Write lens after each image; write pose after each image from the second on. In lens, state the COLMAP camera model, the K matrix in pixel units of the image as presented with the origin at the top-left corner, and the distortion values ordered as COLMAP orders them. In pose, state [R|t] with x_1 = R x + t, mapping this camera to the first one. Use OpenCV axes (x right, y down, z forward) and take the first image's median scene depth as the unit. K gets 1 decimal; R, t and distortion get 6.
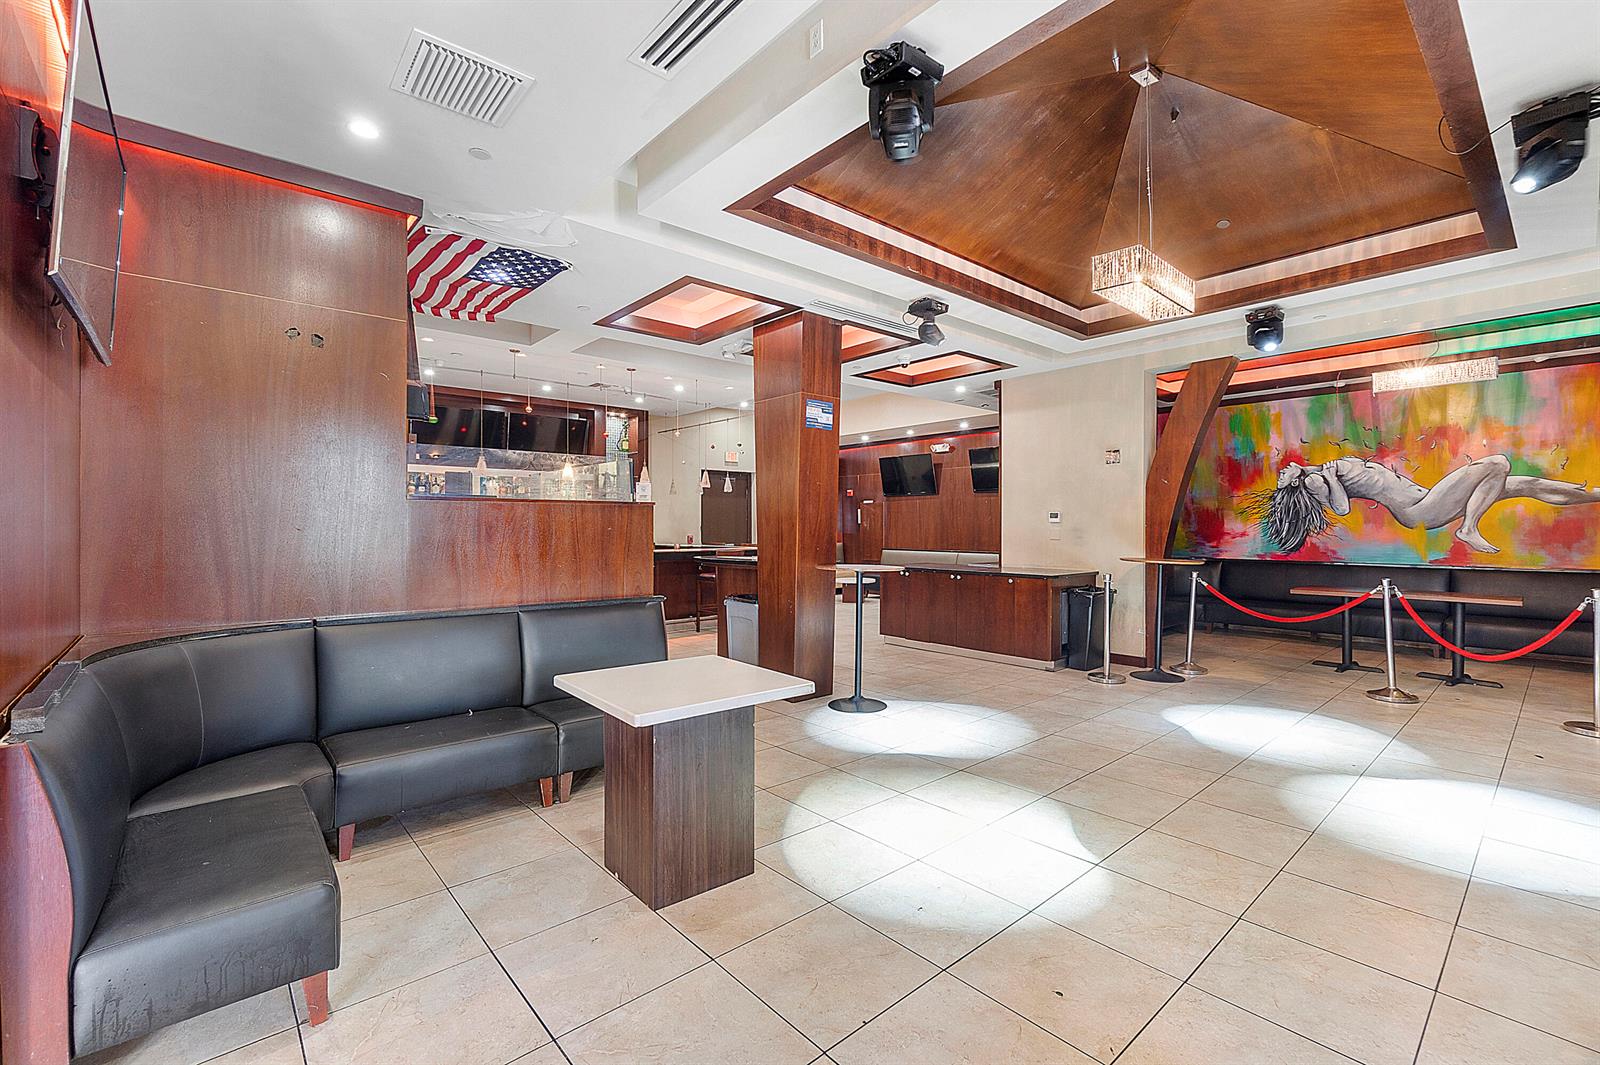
lens RADIAL K [[696.5, 0, 795.4], [0, 696.5, 528.9], [0, 0, 1]] dist [-0.000891, -0.000269]
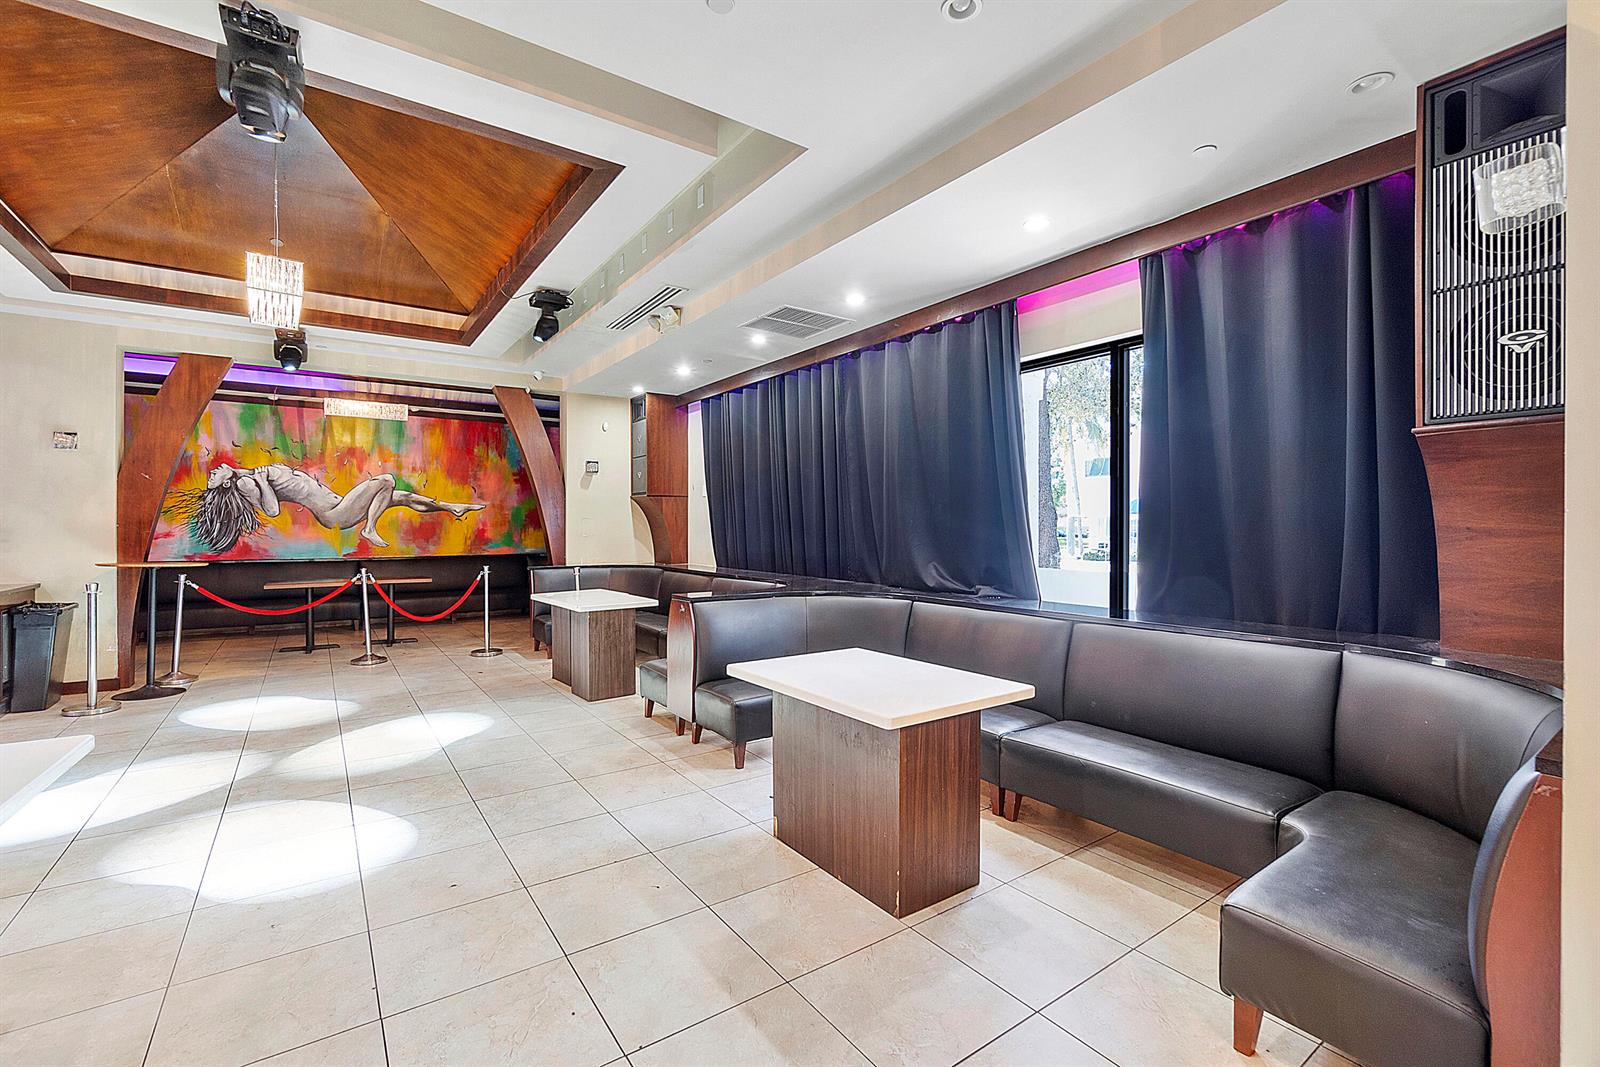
lens RADIAL K [[696.5, 0, 795.4], [0, 696.5, 529.9], [0, 0, 1]] dist [-0.000891, -0.000269]
pose [[0.111652, -0.001461, 0.993746, -0.234364], [0.000854, 0.999999, 0.001374, 0.000606], [-0.993747, 0.000695, 0.111653, 0.061616]]
